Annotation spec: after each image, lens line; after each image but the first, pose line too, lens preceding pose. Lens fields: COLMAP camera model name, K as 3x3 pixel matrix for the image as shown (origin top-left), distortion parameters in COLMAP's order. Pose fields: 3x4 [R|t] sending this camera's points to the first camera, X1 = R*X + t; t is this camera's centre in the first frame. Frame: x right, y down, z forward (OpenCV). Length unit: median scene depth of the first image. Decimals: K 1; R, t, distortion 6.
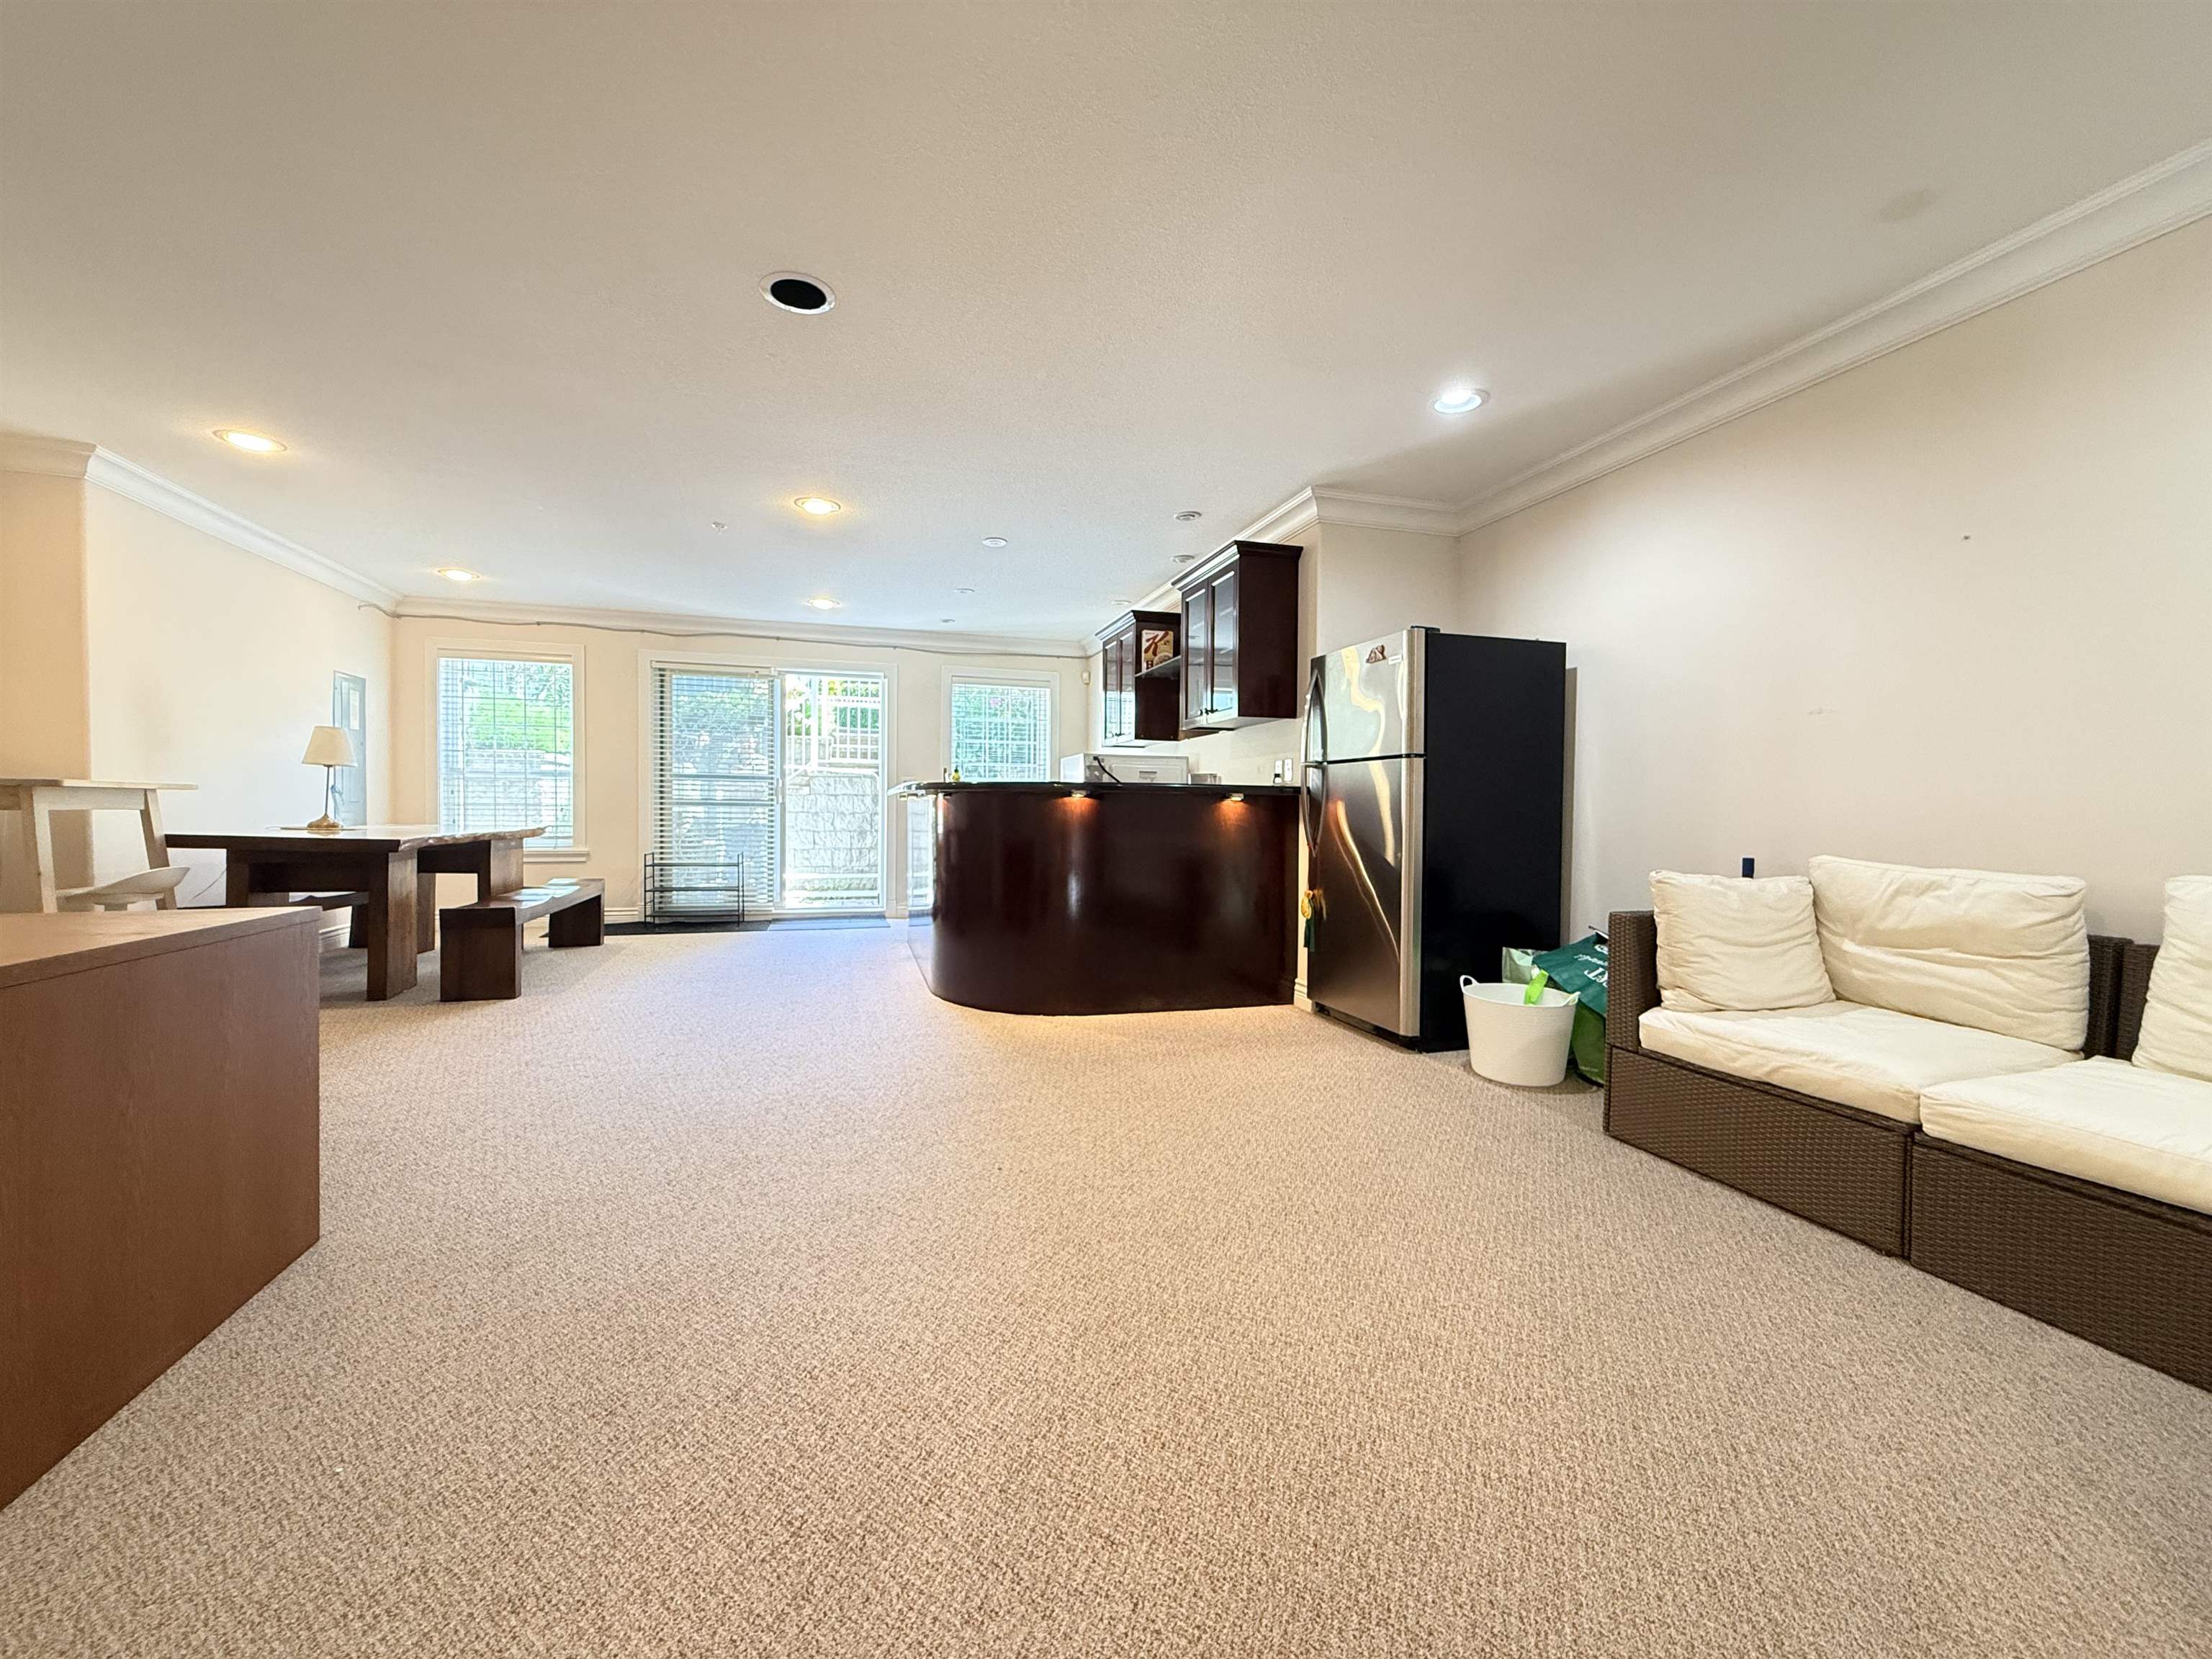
lens RADIAL K [[879.4, 0, 1103.8], [0, 879.4, 828.5], [0, 0, 1]] dist [0.000119, -0.000288]
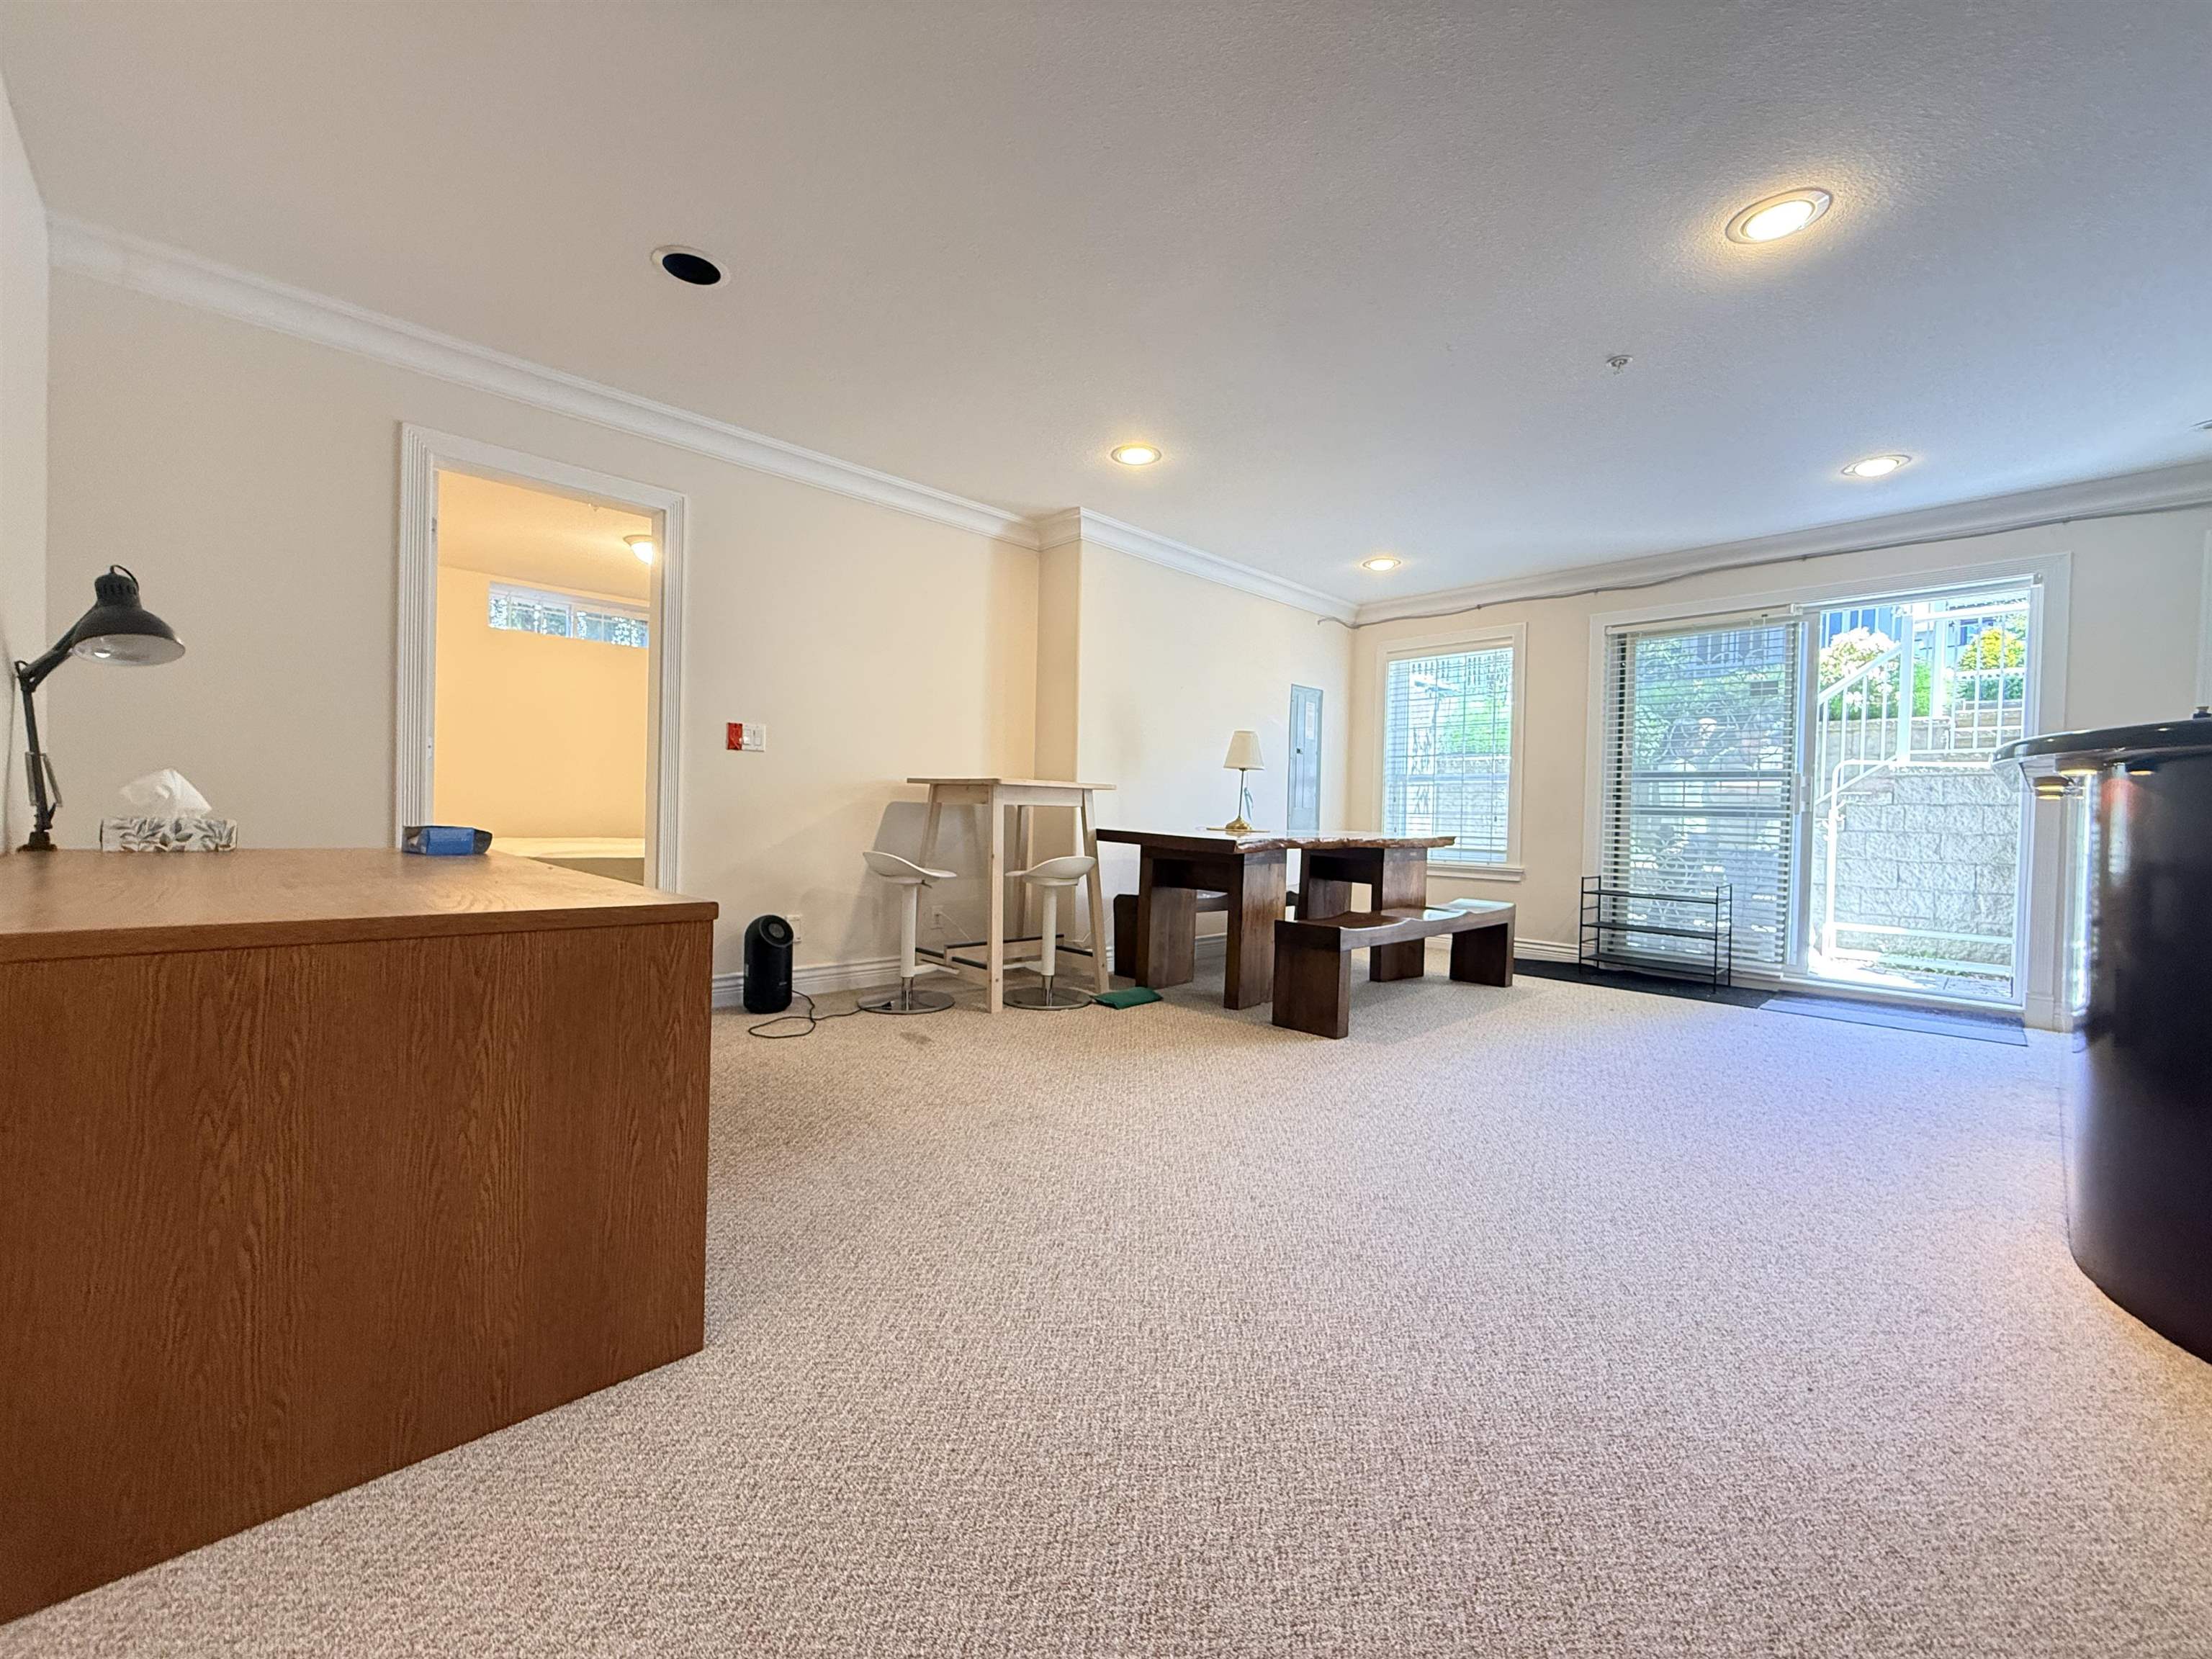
lens RADIAL K [[879.4, 0, 1099.2], [0, 879.4, 823.3], [0, 0, 1]] dist [0.000119, -0.000288]
pose [[0.448667, 0.010749, -0.893635, -0.026269], [-0.039530, 0.999188, -0.007829, 0.005091], [0.892824, 0.038838, 0.448727, 0.286385]]
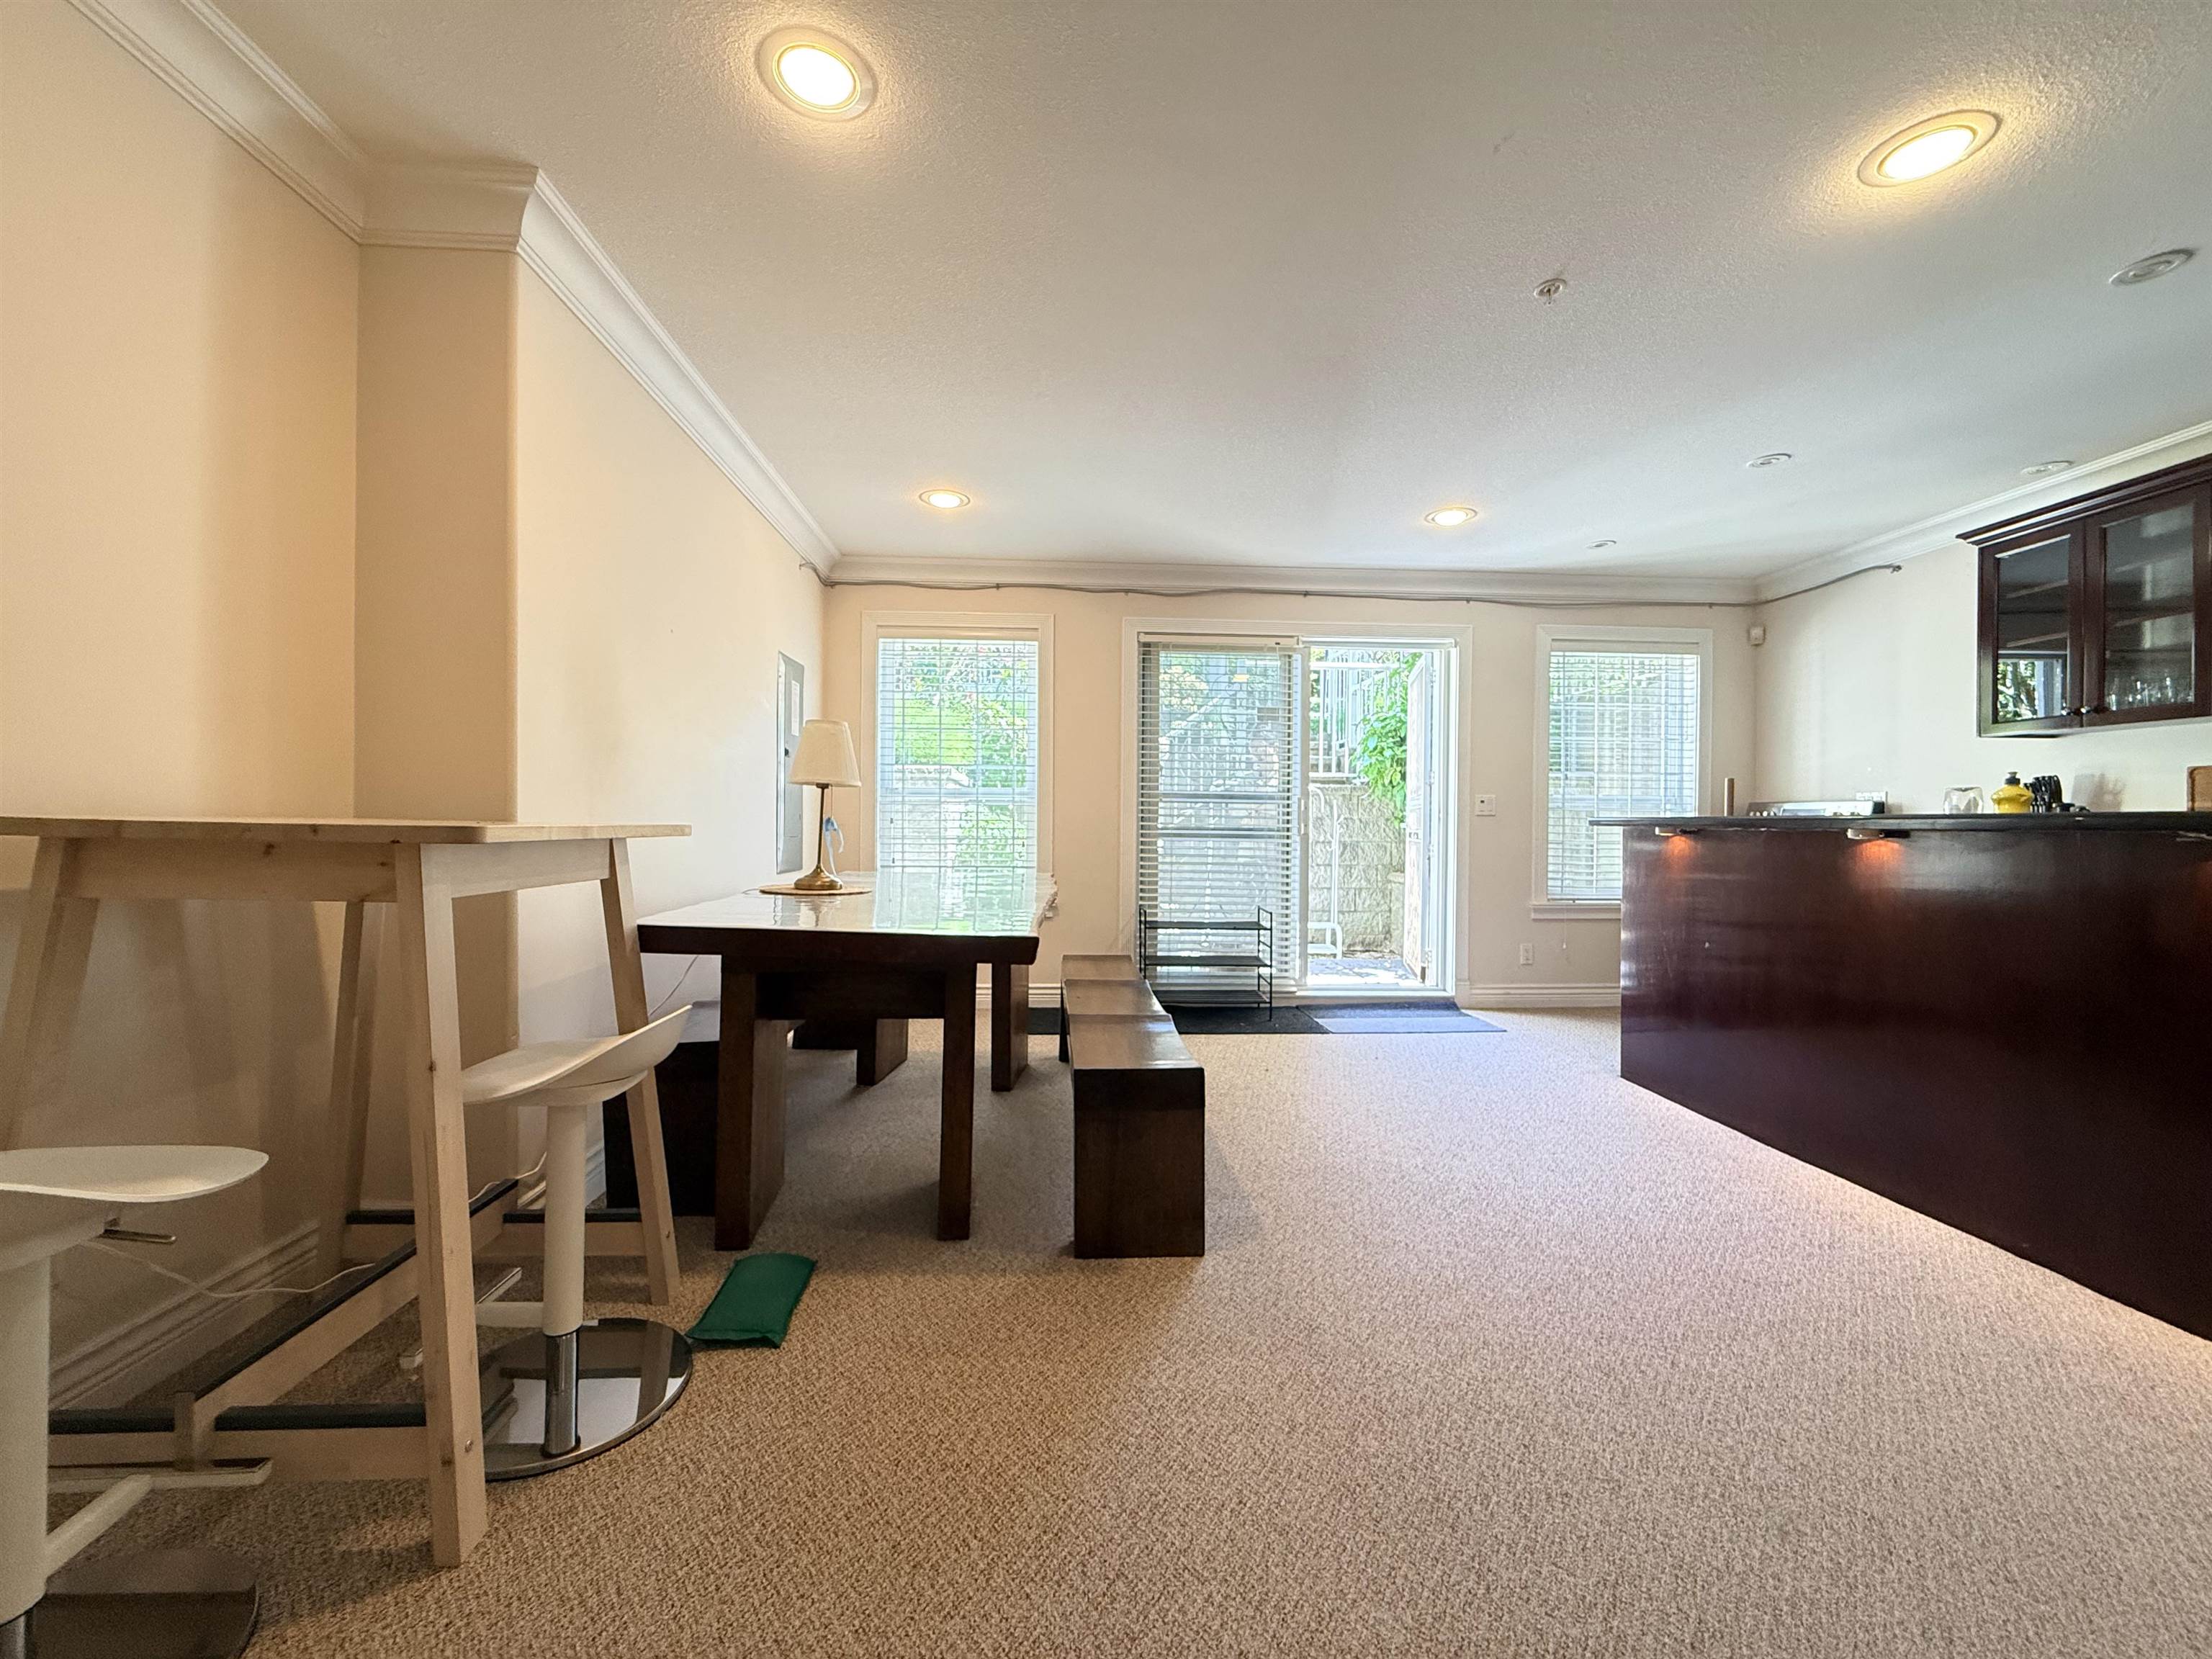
lens RADIAL K [[879.4, 0, 1097.9], [0, 879.4, 828.0], [0, 0, 1]] dist [0.000119, -0.000288]
pose [[0.970475, -0.000086, -0.241200, -0.406922], [-0.004349, 0.999831, -0.017855, -0.023727], [0.241161, 0.018377, 0.970311, 0.338947]]
